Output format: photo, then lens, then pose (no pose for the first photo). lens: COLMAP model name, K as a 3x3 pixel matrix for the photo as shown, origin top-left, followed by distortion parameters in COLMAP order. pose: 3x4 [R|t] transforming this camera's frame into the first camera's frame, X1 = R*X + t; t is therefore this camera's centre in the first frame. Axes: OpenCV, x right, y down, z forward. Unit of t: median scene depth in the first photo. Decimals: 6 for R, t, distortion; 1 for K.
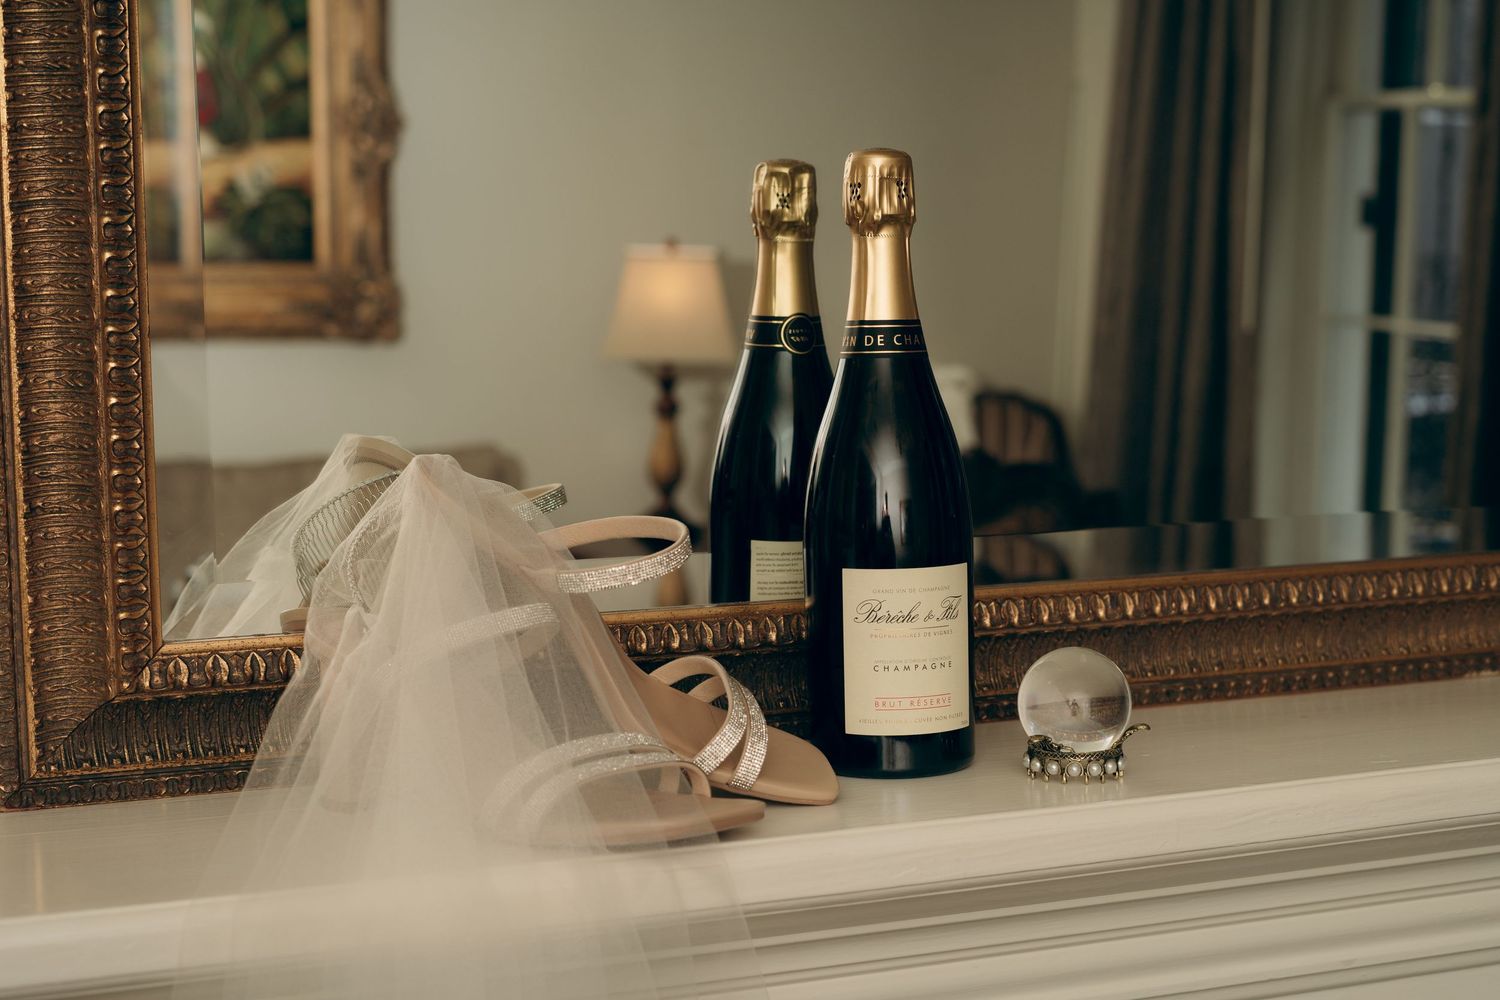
lens RADIAL K [[2263.6, 0, 750.0], [0, 2263.6, 500.0], [0, 0, 1]] dist [-0.025513, -0.017949]
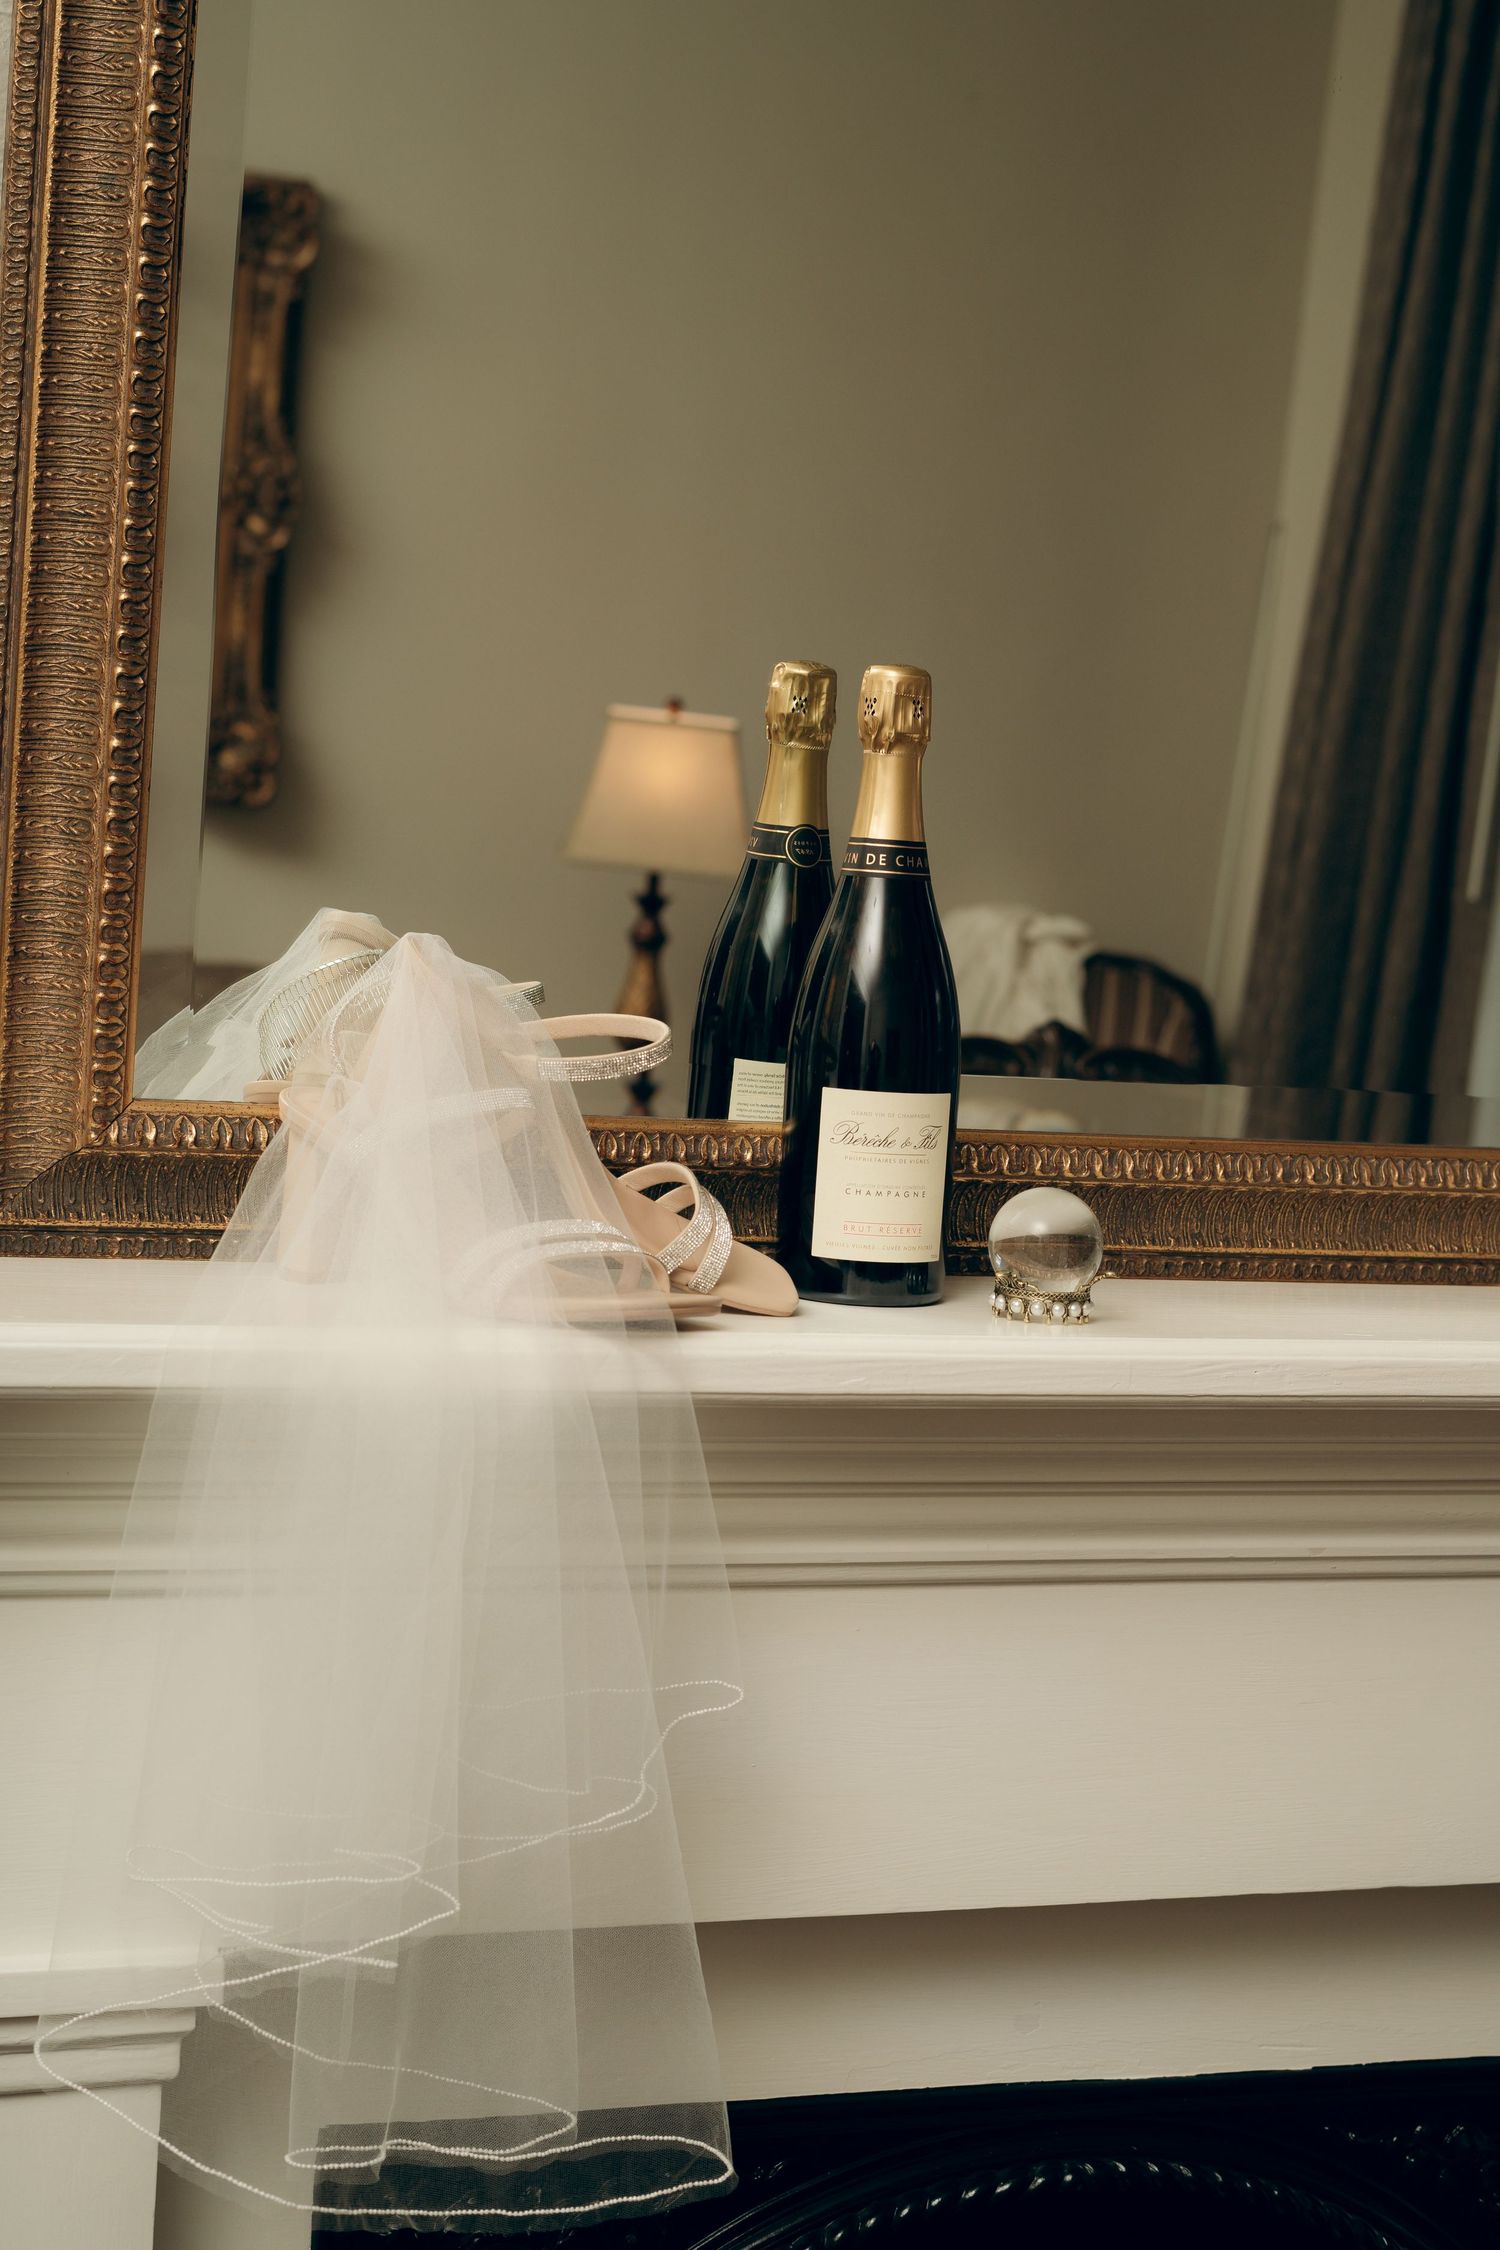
lens RADIAL K [[3395.5, 0, 750.0], [0, 3395.5, 1125.0], [0, 0, 1]] dist [-0.025513, -0.017949]
pose [[0.996018, 0.089150, -0.000904, 0.012019], [-0.089135, 0.995962, 0.010693, 0.033813], [0.001854, -0.010569, 0.999942, -0.479566]]
